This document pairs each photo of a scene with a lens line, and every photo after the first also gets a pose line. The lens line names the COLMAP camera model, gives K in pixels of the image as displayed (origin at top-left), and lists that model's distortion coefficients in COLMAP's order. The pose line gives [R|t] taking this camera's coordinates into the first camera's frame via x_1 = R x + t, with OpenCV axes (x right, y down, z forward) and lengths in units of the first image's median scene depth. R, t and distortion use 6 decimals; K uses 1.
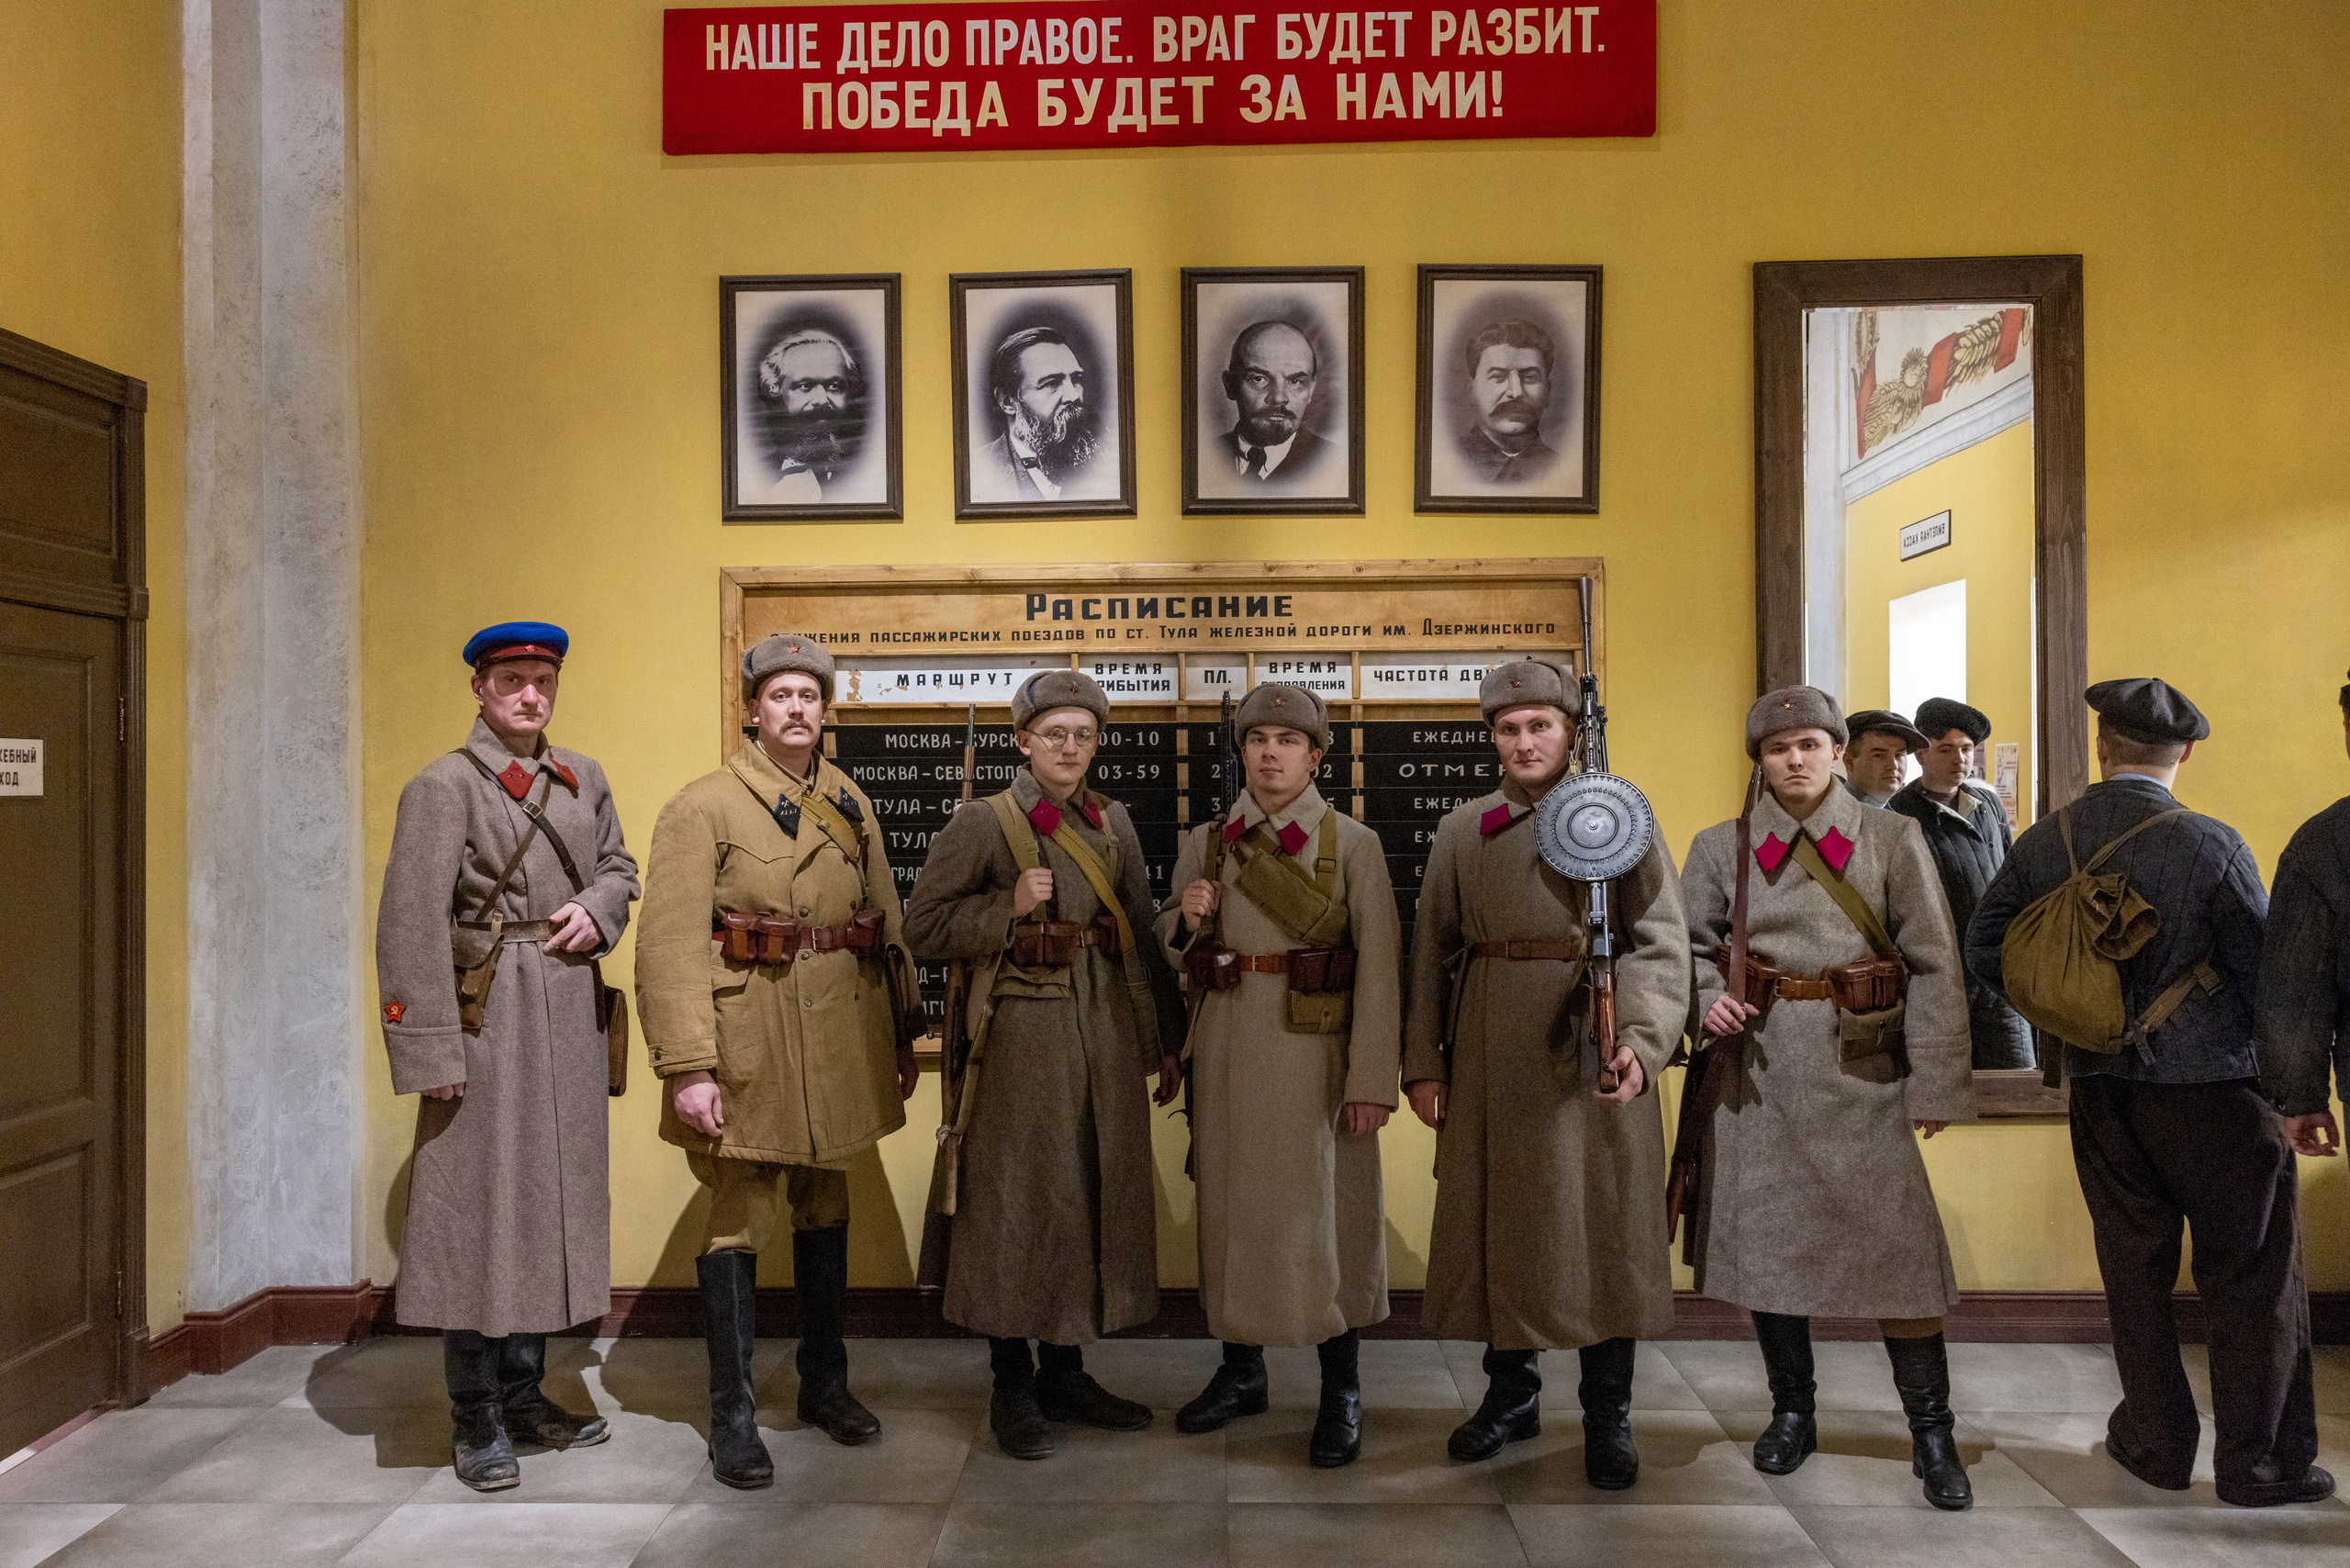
lens RADIAL K [[1830.2, 0, 1169.0], [0, 1830.2, 773.0], [0, 0, 1]] dist [0.008871, 0.005809]
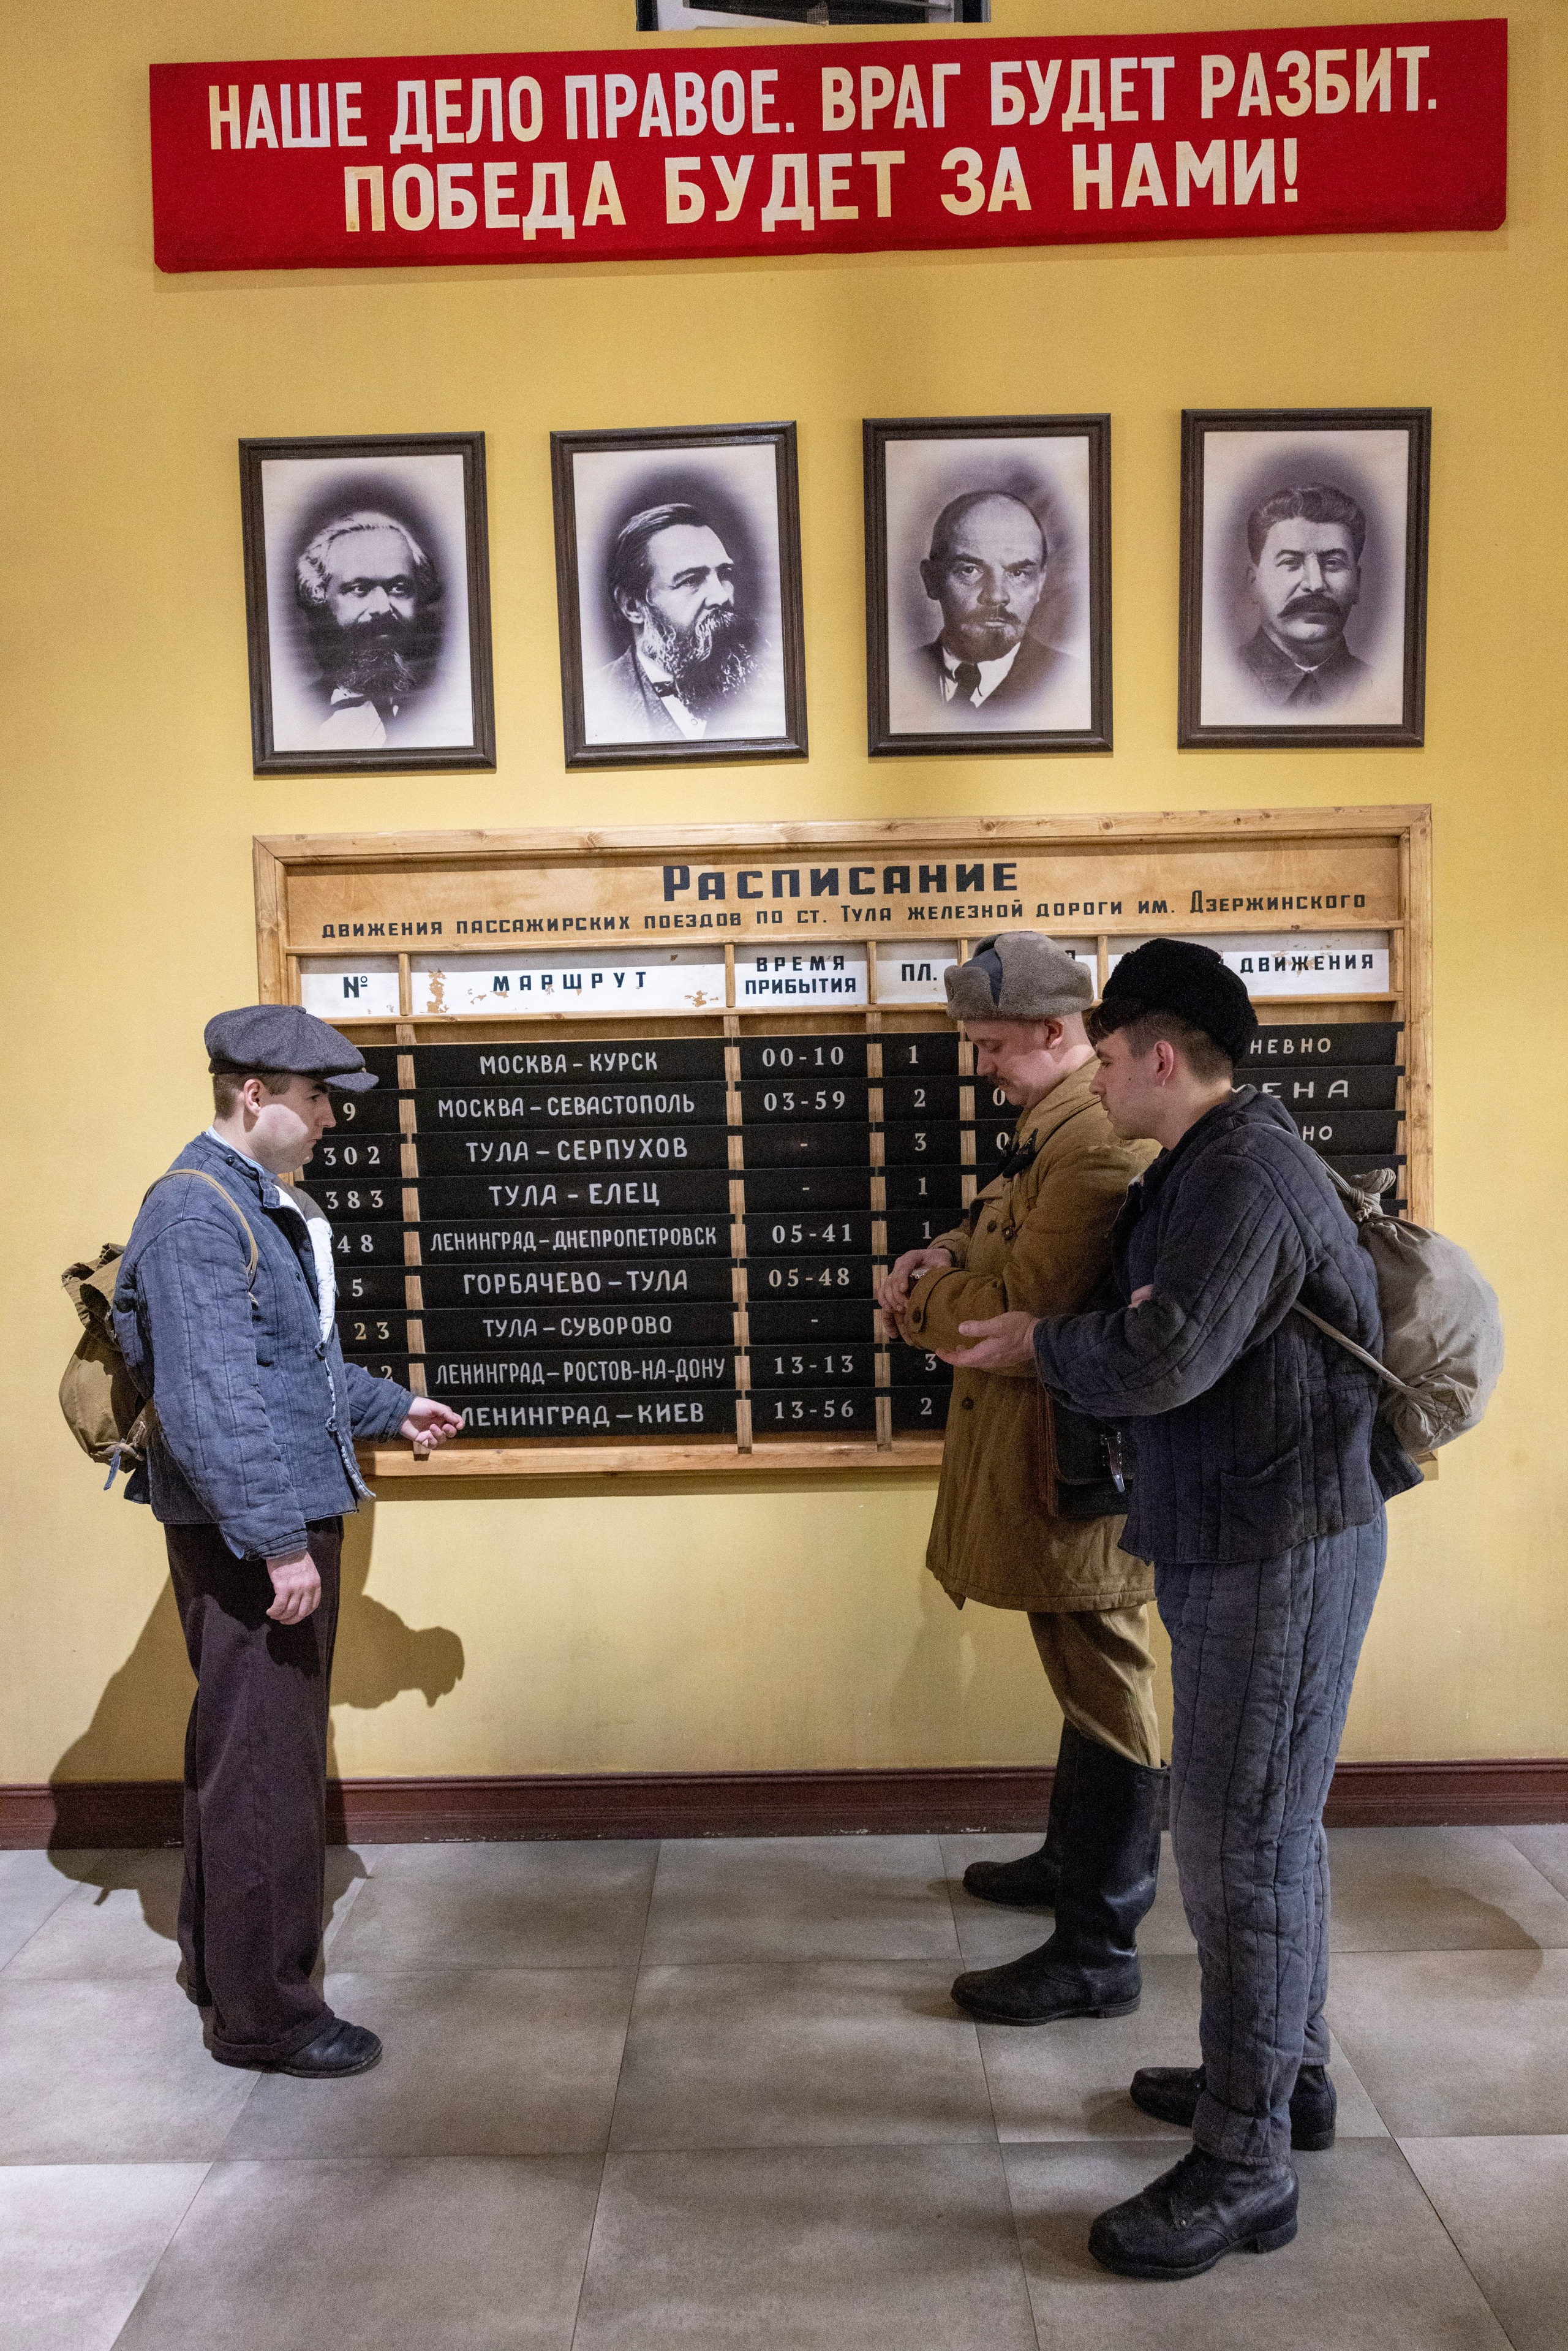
lens RADIAL K [[1830.8, 0, 785.0], [0, 1830.8, 1181.7], [0, 0, 1]] dist [0.008871, 0.005809]
pose [[0.999704, -0.017631, 0.016755, -0.042903], [0.016741, 0.998513, 0.051871, -0.006540], [-0.017645, -0.051575, 0.998513, 0.242850]]
